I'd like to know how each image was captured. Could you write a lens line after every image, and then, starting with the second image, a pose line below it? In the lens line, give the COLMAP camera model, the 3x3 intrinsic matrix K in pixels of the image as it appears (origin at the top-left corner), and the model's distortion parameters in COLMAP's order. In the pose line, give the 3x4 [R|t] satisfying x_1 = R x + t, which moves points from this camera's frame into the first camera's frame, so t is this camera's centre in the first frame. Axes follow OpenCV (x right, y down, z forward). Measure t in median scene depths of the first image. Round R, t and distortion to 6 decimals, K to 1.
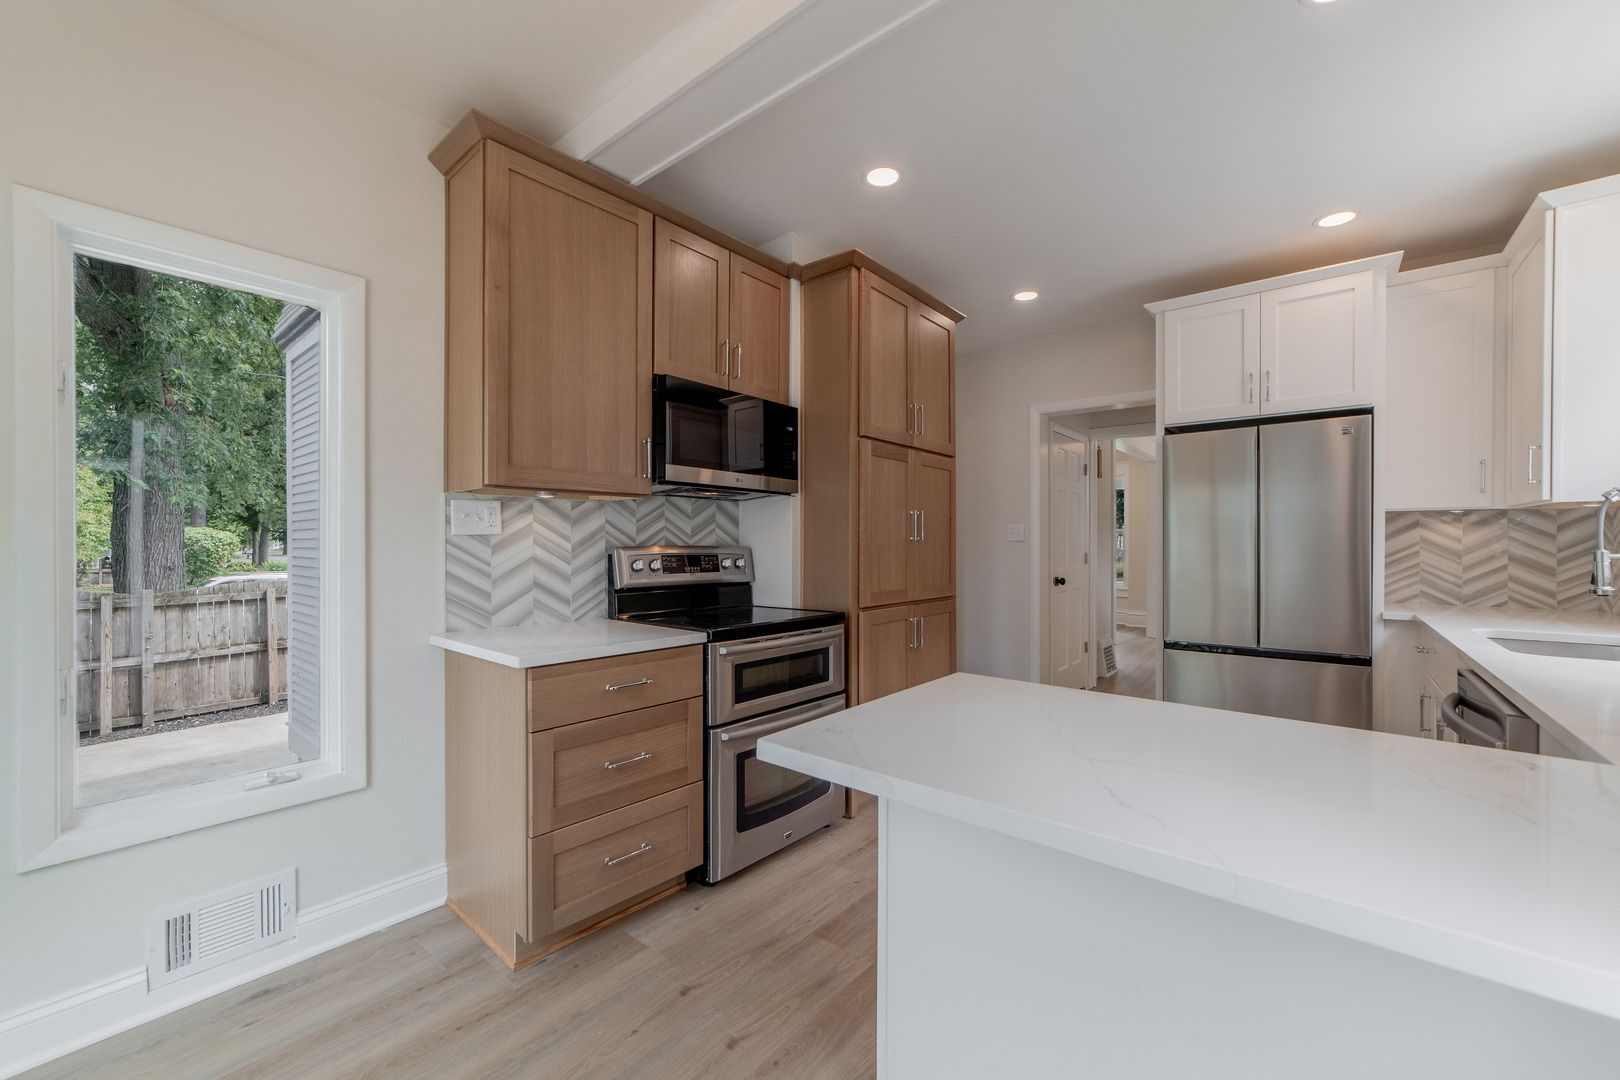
lens RADIAL K [[638.0, 0, 805.4], [0, 638.0, 546.9], [0, 0, 1]] dist [-0.012317, 0.000272]
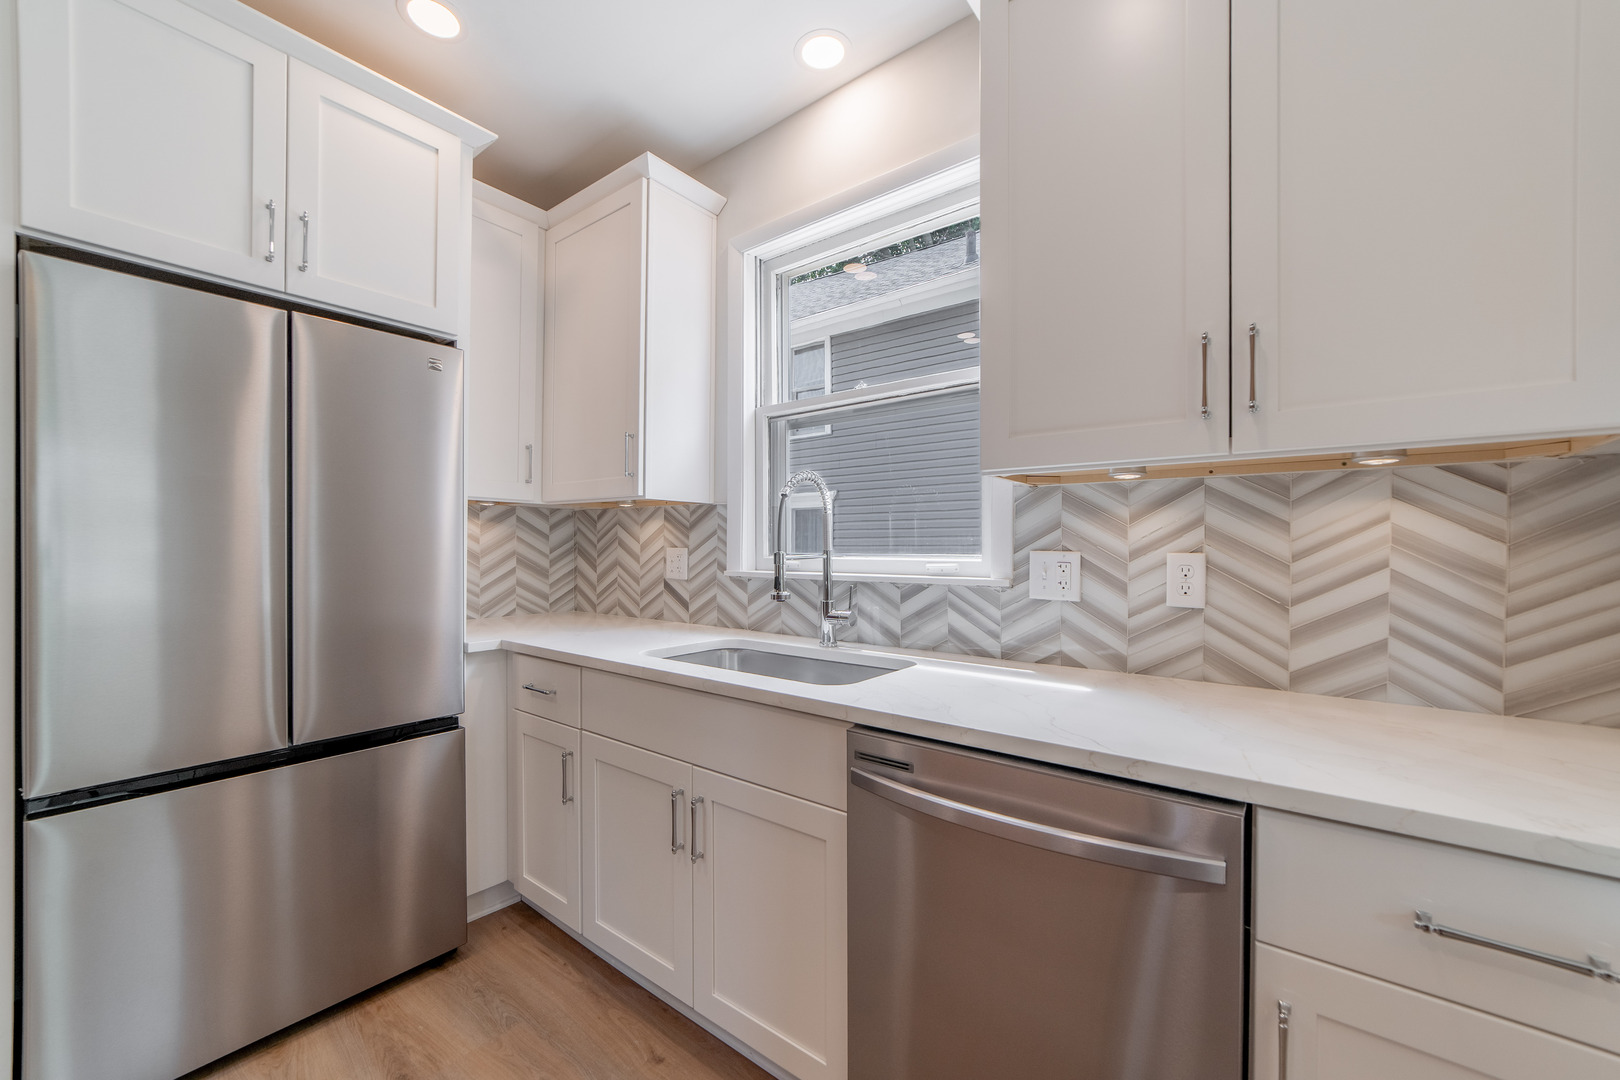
lens RADIAL K [[638.0, 0, 805.4], [0, 638.0, 546.9], [0, 0, 1]] dist [-0.012317, 0.000272]
pose [[-0.023228, -0.000521, 0.999730, 0.205903], [-0.000620, 1.000000, 0.000506, -0.001728], [-0.999730, -0.000609, -0.023228, 0.624823]]
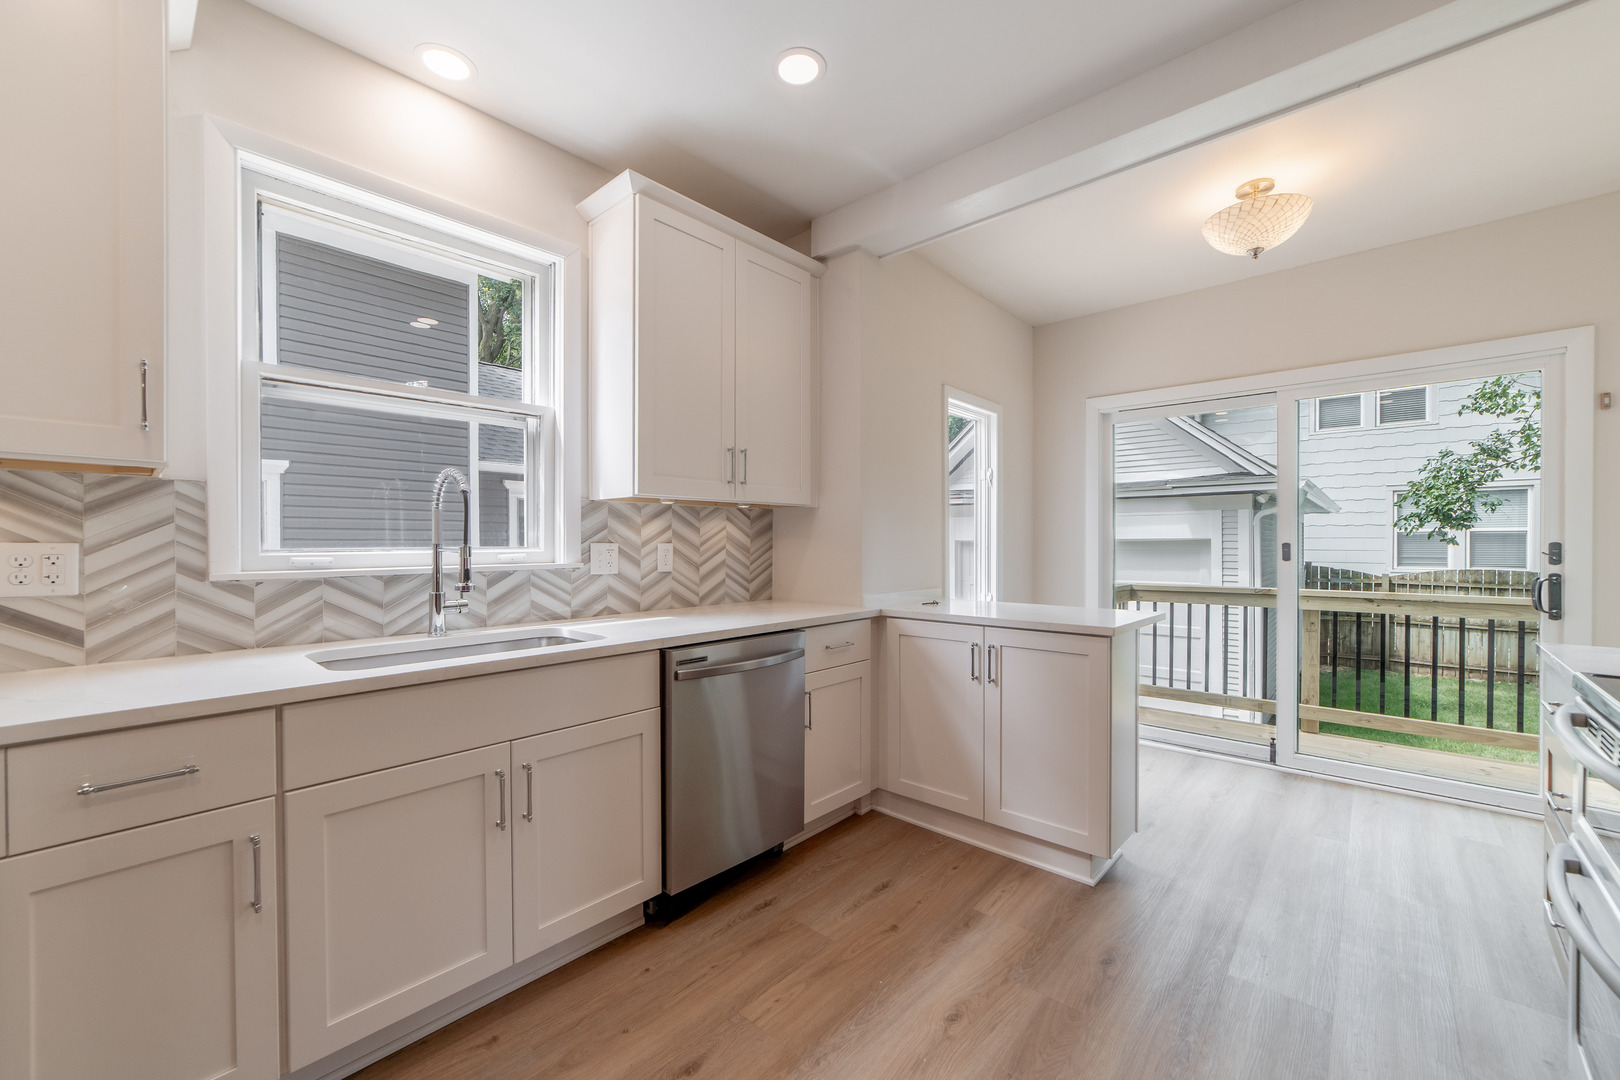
lens RADIAL K [[638.0, 0, 805.4], [0, 638.0, 546.9], [0, 0, 1]] dist [-0.012317, 0.000272]
pose [[-0.999060, -0.000936, 0.043348, 0.440040], [-0.000376, 0.999916, 0.012937, -0.003865], [-0.043357, 0.012908, -0.998976, 1.246452]]
